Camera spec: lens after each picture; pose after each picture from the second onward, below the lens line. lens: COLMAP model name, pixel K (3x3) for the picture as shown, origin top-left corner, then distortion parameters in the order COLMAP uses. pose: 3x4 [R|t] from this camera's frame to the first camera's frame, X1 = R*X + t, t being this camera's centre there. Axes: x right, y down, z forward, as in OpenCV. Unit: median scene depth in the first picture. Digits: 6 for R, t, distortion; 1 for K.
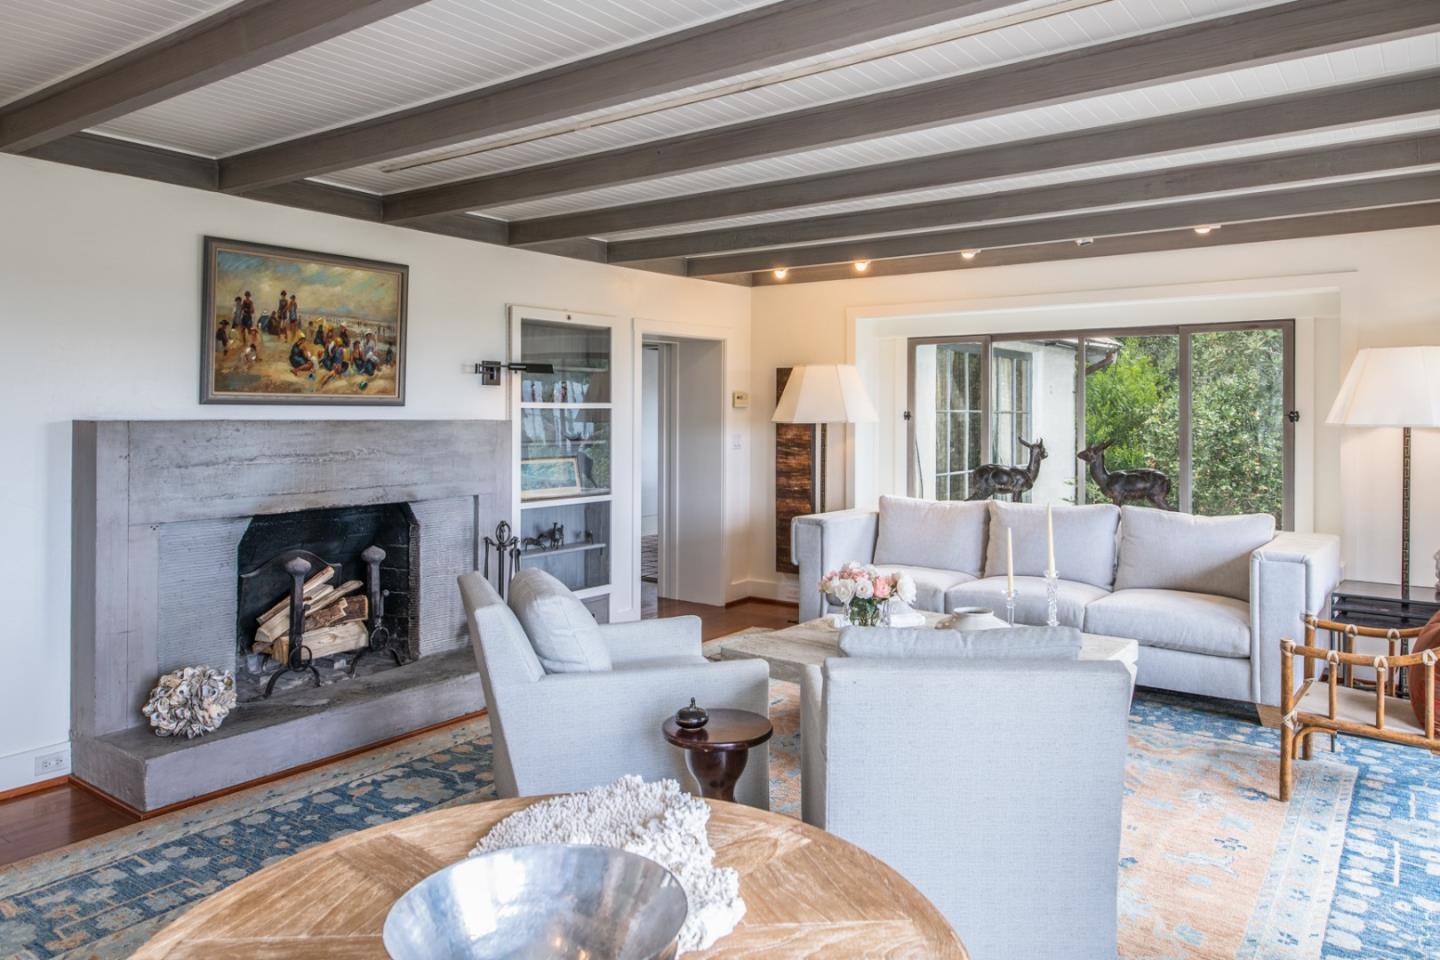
lens RADIAL K [[994.7, 0, 725.1], [0, 994.7, 374.8], [0, 0, 1]] dist [0.003171, -0.000541]
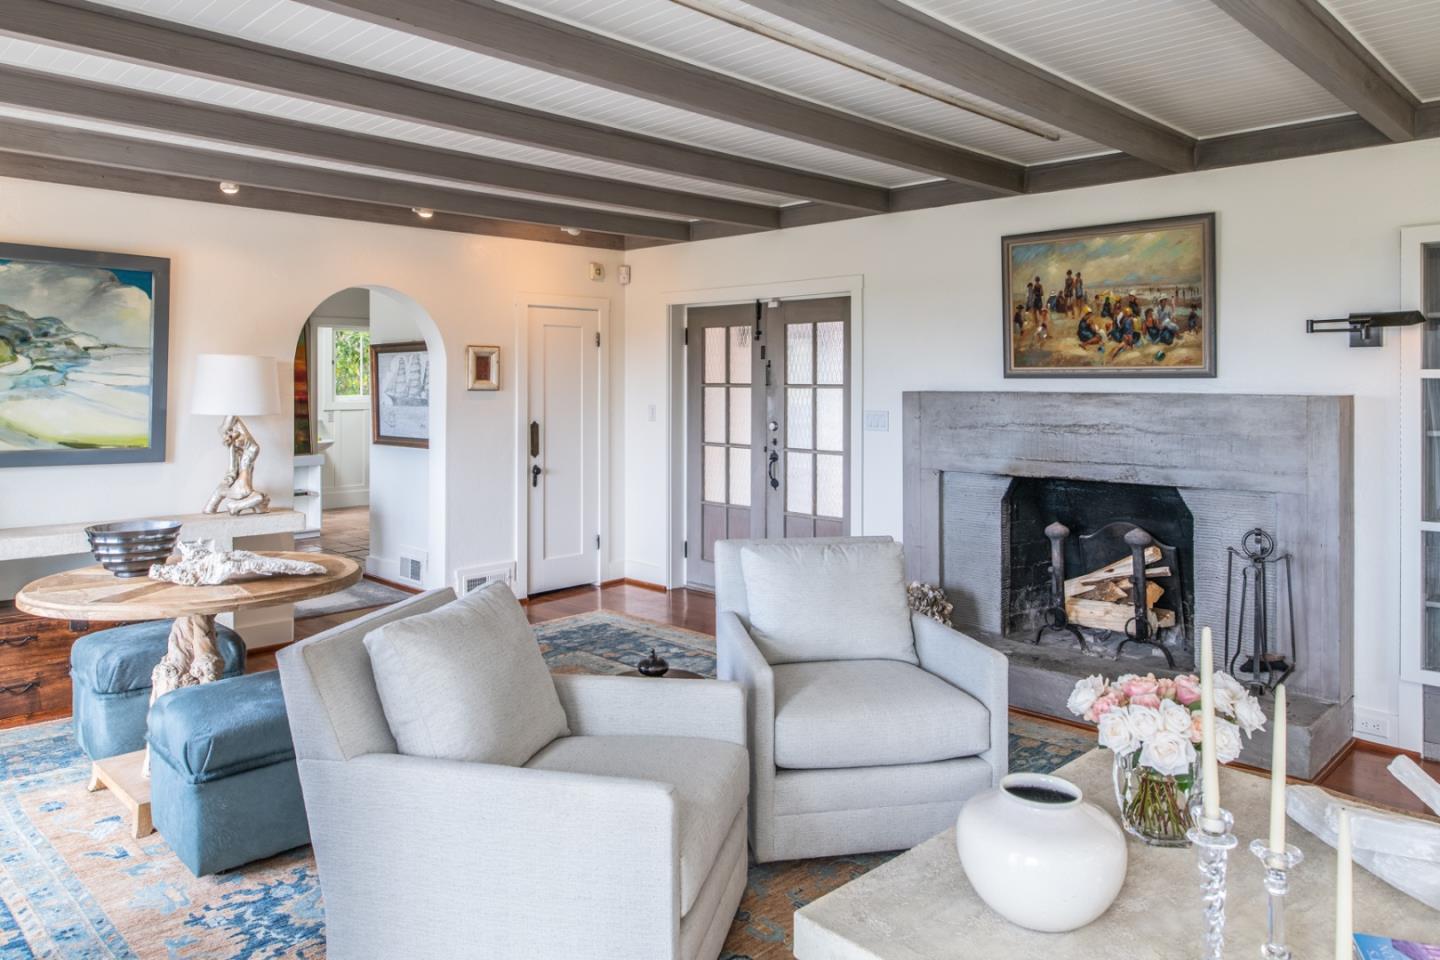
lens RADIAL K [[994.7, 0, 725.1], [0, 994.7, 374.8], [0, 0, 1]] dist [0.003171, -0.000541]
pose [[-0.153652, -0.013794, -0.988029, 0.636683], [0.034767, 0.999208, -0.019357, 0.033491], [0.987513, -0.037325, -0.153051, 0.776758]]
